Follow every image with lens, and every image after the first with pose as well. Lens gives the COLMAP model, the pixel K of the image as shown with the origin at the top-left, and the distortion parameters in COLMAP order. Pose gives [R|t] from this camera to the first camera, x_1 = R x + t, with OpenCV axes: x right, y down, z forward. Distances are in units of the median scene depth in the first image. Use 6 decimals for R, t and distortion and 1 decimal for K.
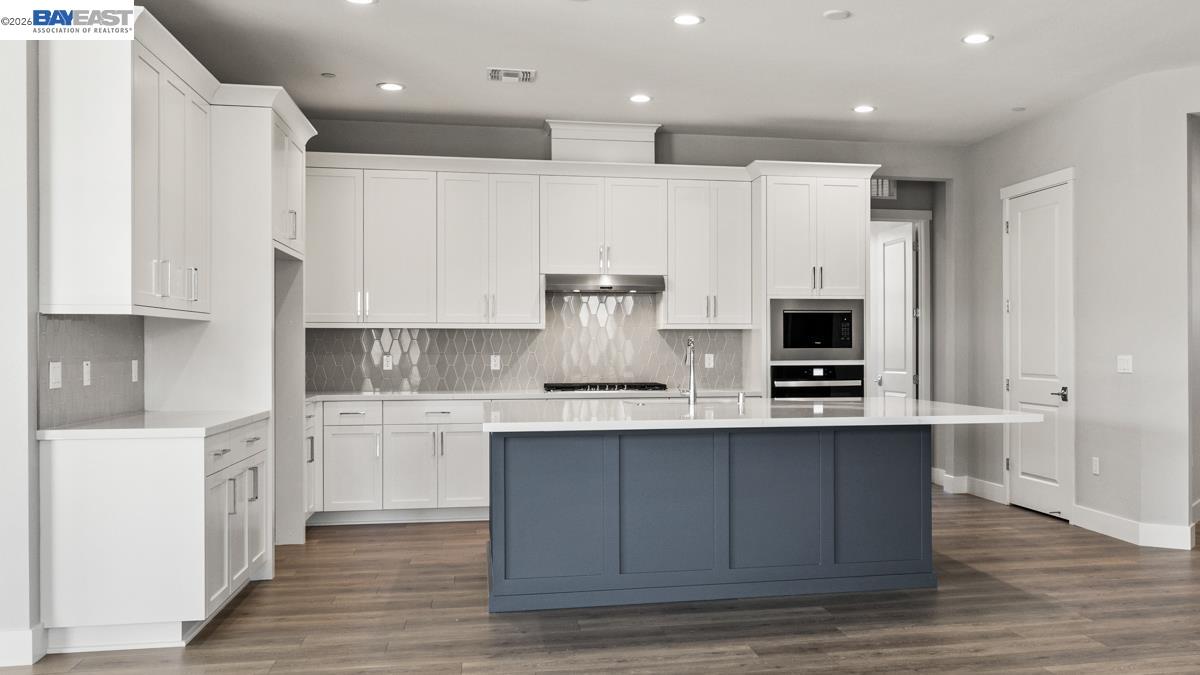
lens RADIAL K [[1072.2, 0, 709.0], [0, 1072.2, 343.6], [0, 0, 1]] dist [0.000207, -0.000649]
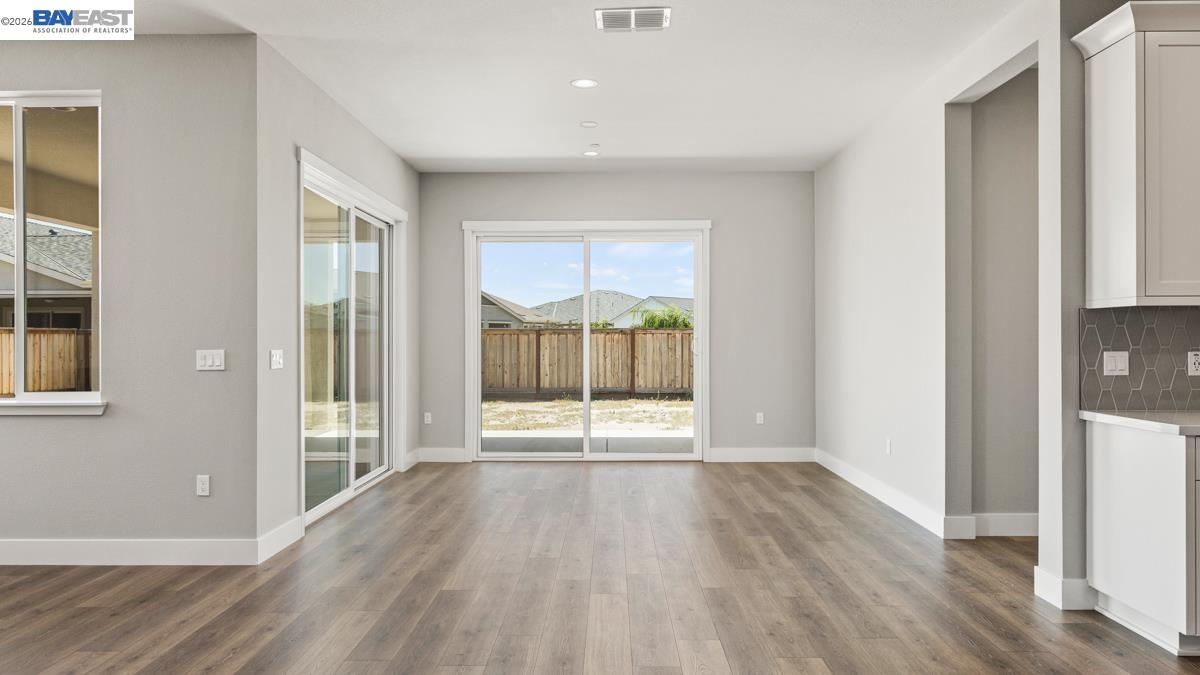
lens RADIAL K [[778.7, 0, 601.7], [0, 778.7, 333.6], [0, 0, 1]] dist [-0.000057, 0.000269]
pose [[-0.223127, -0.005114, -0.974776, 0.178652], [0.004861, 0.999968, -0.006359, 0.000863], [0.974777, -0.006157, -0.223095, 0.404300]]
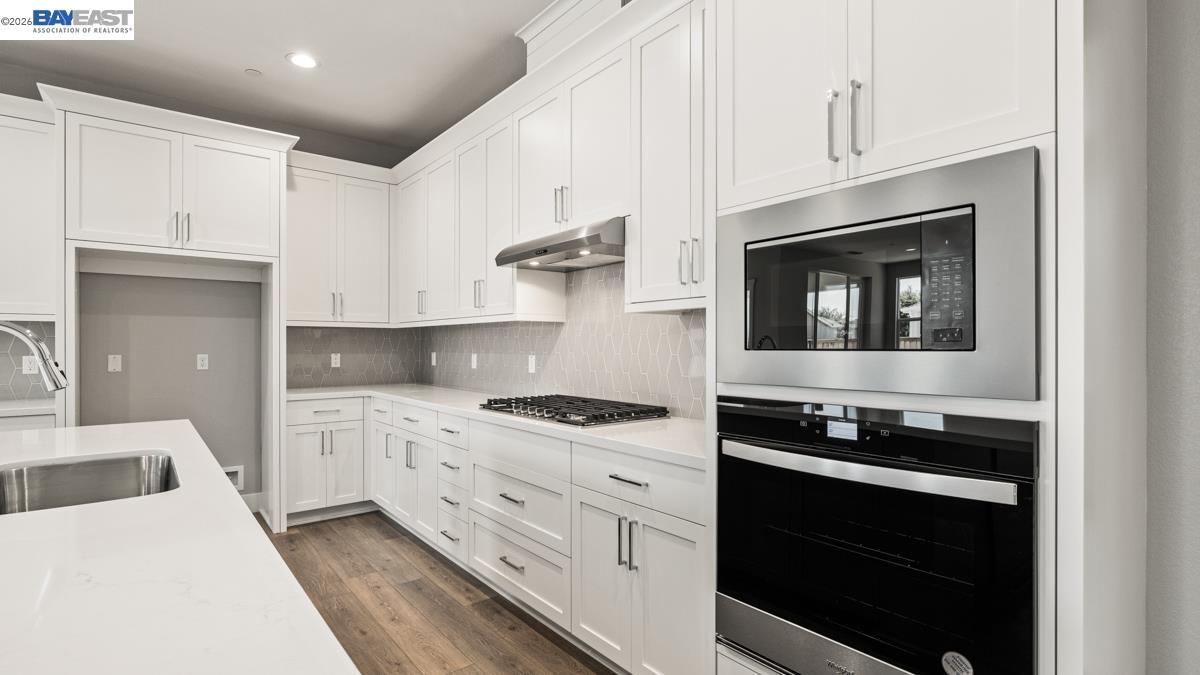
lens RADIAL K [[570.9, 0, 596.5], [0, 570.9, 345.9], [0, 0, 1]] dist [0.000839, 0.000755]
pose [[0.450631, 0.003421, -0.892704, 0.238951], [0.001483, 0.999988, 0.004580, 0.001919], [0.892709, -0.003388, 0.450620, 0.954390]]
